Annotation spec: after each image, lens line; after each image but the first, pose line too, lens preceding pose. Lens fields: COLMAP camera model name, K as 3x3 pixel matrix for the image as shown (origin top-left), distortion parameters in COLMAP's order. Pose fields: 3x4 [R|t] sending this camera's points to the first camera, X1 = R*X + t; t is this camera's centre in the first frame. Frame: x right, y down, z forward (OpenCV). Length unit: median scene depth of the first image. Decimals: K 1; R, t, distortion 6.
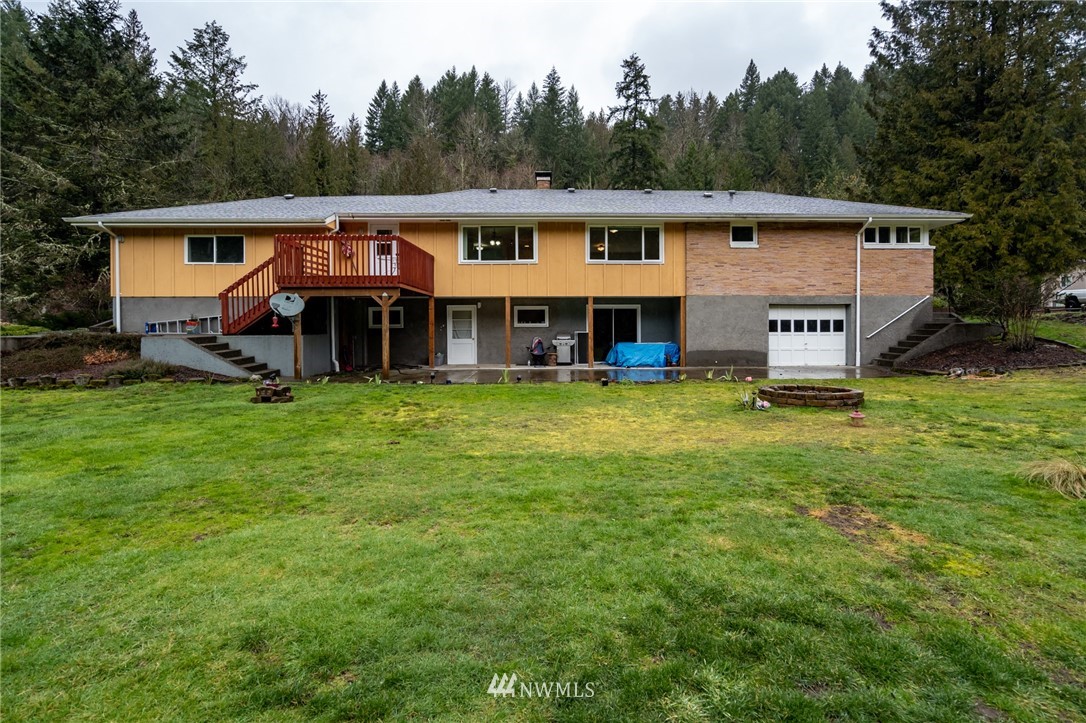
lens RADIAL K [[527.0, 0, 543.0], [0, 527.0, 361.5], [0, 0, 1]] dist [-0.059329, -0.000087]
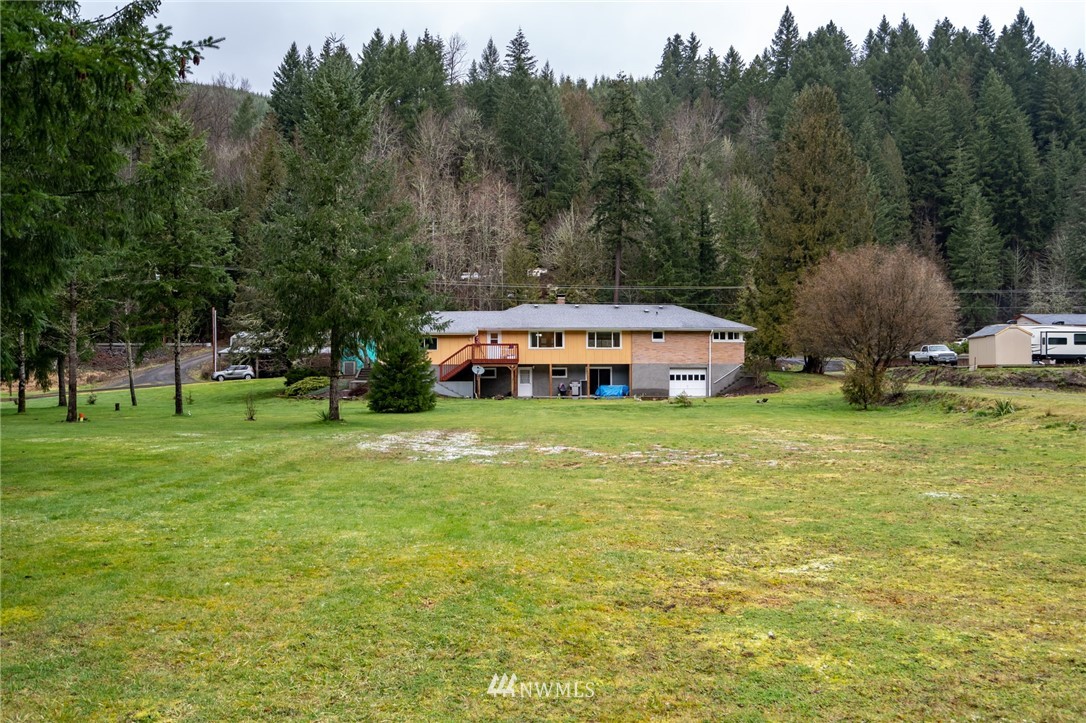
lens RADIAL K [[877.4, 0, 543.0], [0, 877.4, 361.5], [0, 0, 1]] dist [0.003997, 0.002468]
pose [[0.997584, 0.003876, 0.069368, -0.344456], [0.001454, 0.997060, -0.076617, 0.142250], [-0.069461, 0.076533, 0.994645, -2.564528]]
